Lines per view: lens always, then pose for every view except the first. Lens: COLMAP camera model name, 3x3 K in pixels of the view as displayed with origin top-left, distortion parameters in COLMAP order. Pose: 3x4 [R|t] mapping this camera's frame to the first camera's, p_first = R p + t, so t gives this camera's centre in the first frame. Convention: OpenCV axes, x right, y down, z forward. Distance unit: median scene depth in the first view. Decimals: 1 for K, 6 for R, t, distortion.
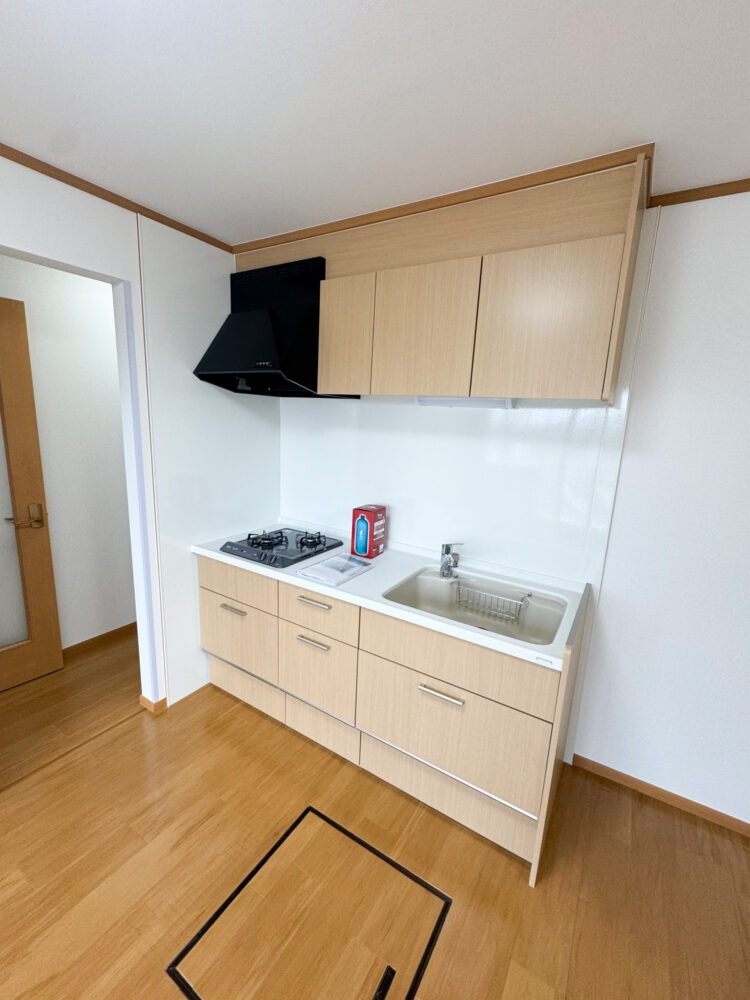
lens RADIAL K [[419.8, 0, 375.0], [0, 419.8, 500.0], [0, 0, 1]] dist [-0.002197, -0.000030]
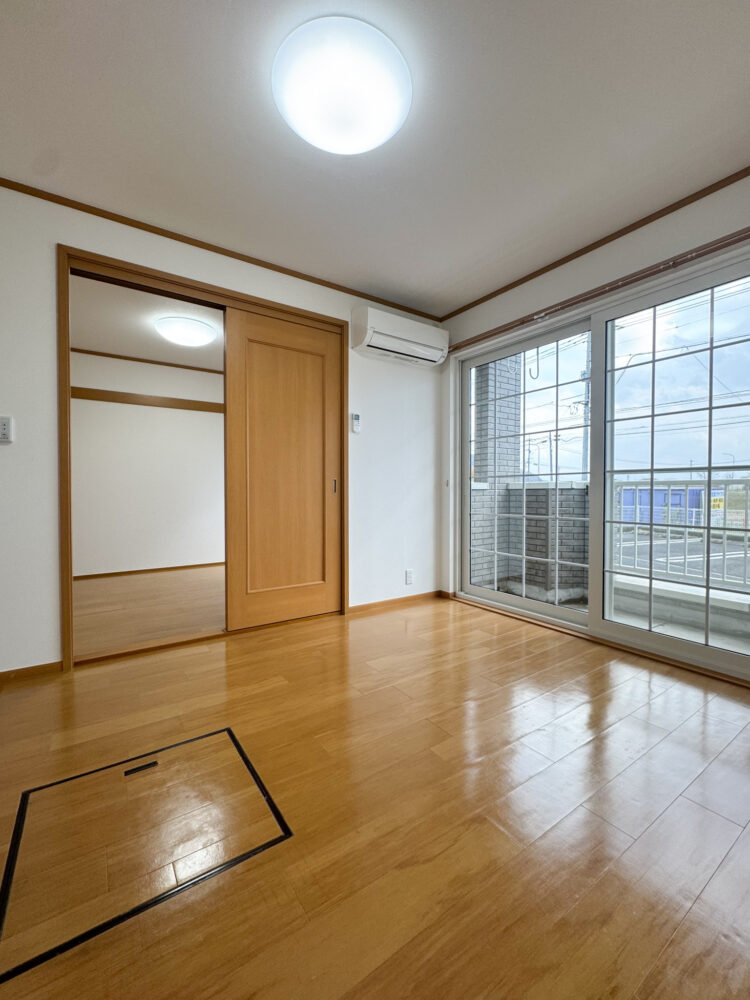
lens RADIAL K [[403.1, 0, 374.6], [0, 403.1, 497.9], [0, 0, 1]] dist [-0.004287, -0.000096]
pose [[-0.917560, -0.054822, 0.393799, -0.657161], [0.034912, 0.975514, 0.217150, 0.124799], [-0.396061, 0.212996, -0.893179, 1.050765]]
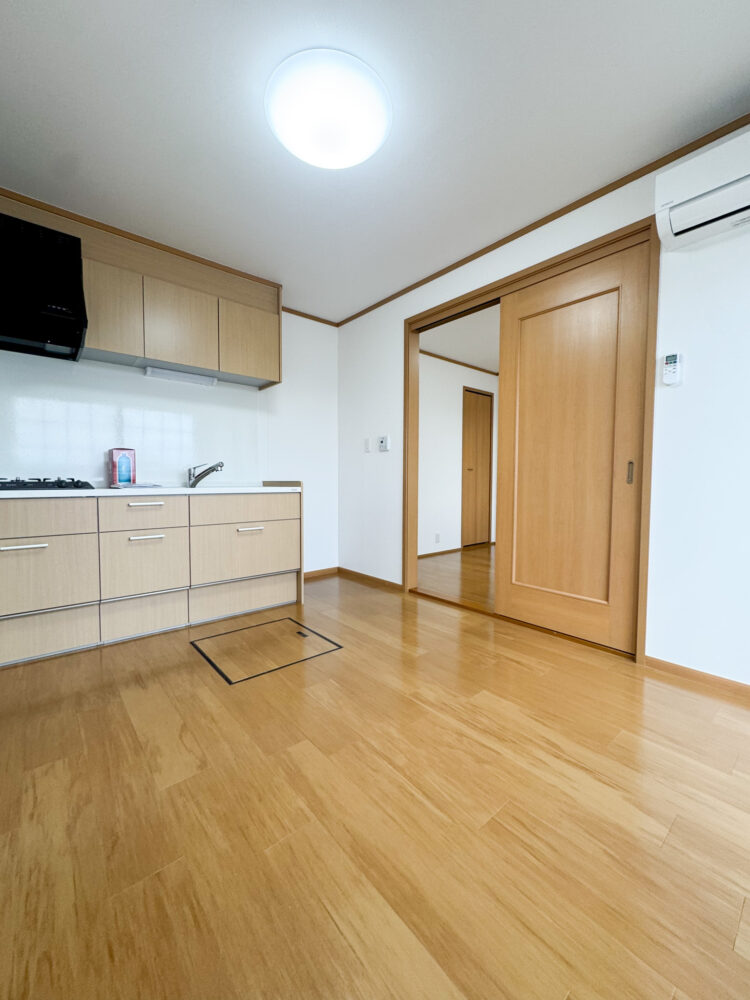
lens RADIAL K [[401.0, 0, 394.9], [0, 401.0, 497.9], [0, 0, 1]] dist [-0.002990, -0.000257]
pose [[0.269341, -0.092274, 0.958614, -1.137869], [0.199388, 0.979175, 0.038231, 0.334087], [-0.942178, 0.180839, 0.282130, -0.087775]]
